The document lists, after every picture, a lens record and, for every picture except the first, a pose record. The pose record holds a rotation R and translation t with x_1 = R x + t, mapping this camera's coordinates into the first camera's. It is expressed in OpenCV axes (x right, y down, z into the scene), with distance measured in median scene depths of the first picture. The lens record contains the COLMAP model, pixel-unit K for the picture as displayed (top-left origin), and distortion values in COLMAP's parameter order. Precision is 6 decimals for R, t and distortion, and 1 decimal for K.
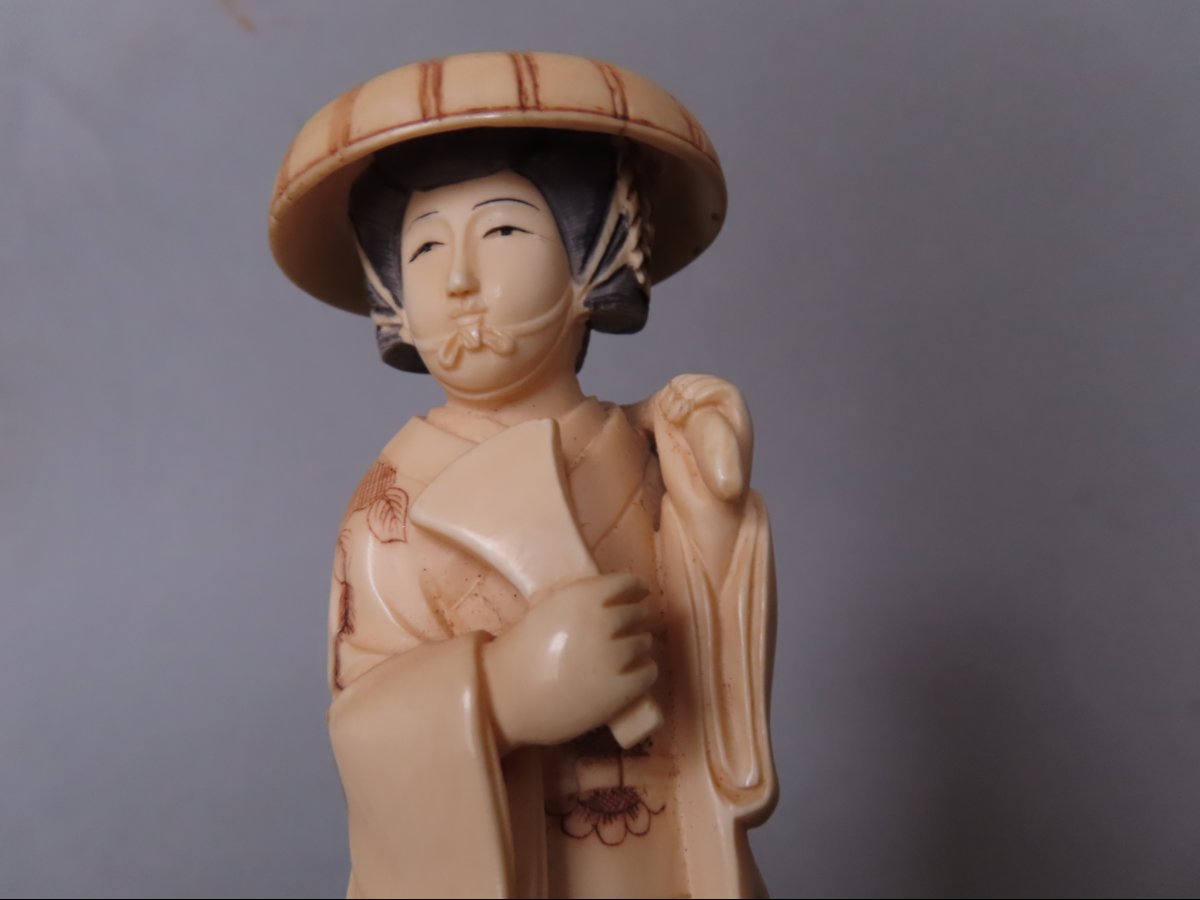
lens RADIAL K [[898.0, 0, 600.0], [0, 898.0, 450.0], [0, 0, 1]] dist [0.009684, 0.003720]
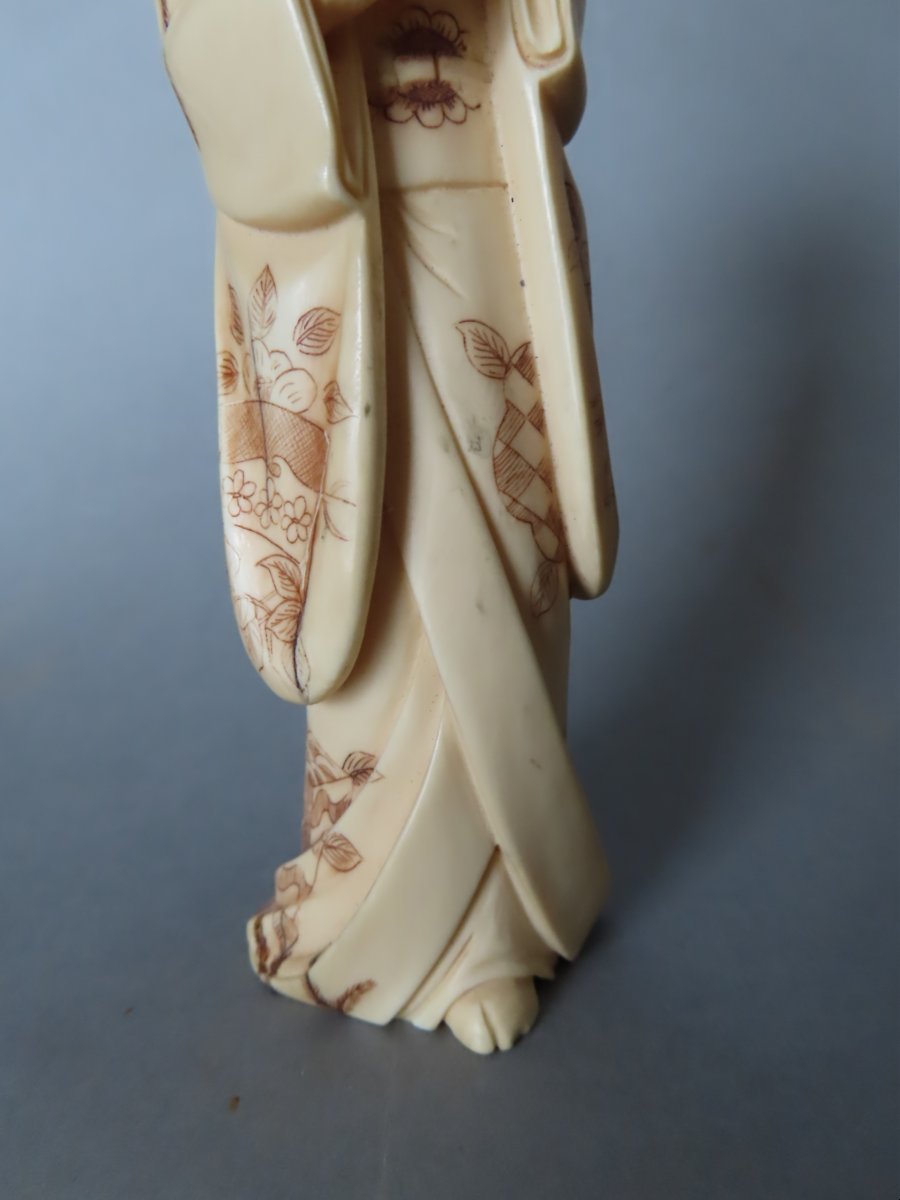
lens RADIAL K [[898.0, 0, 450.0], [0, 898.0, 600.0], [0, 0, 1]] dist [0.009684, 0.003720]
pose [[0.995508, -0.066781, -0.067116, 0.065776], [0.087337, 0.921427, 0.378608, 0.509769], [0.036558, -0.382769, 0.923120, -0.227426]]
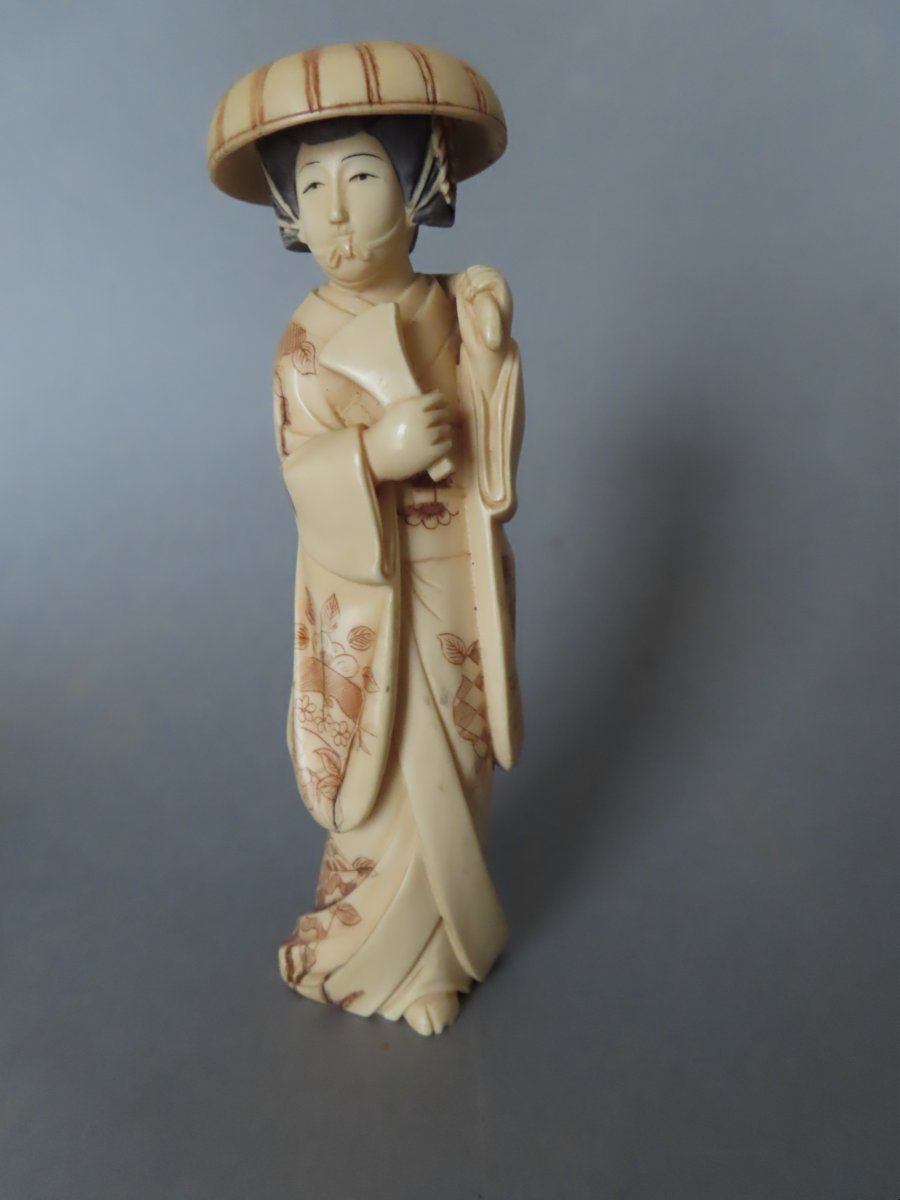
lens RADIAL K [[898.0, 0, 450.0], [0, 898.0, 600.0], [0, 0, 1]] dist [0.009684, 0.003720]
pose [[0.999966, -0.005089, -0.006545, 0.062907], [0.007260, 0.918672, 0.394953, -0.192938], [0.004003, -0.394987, 0.918678, -0.838462]]
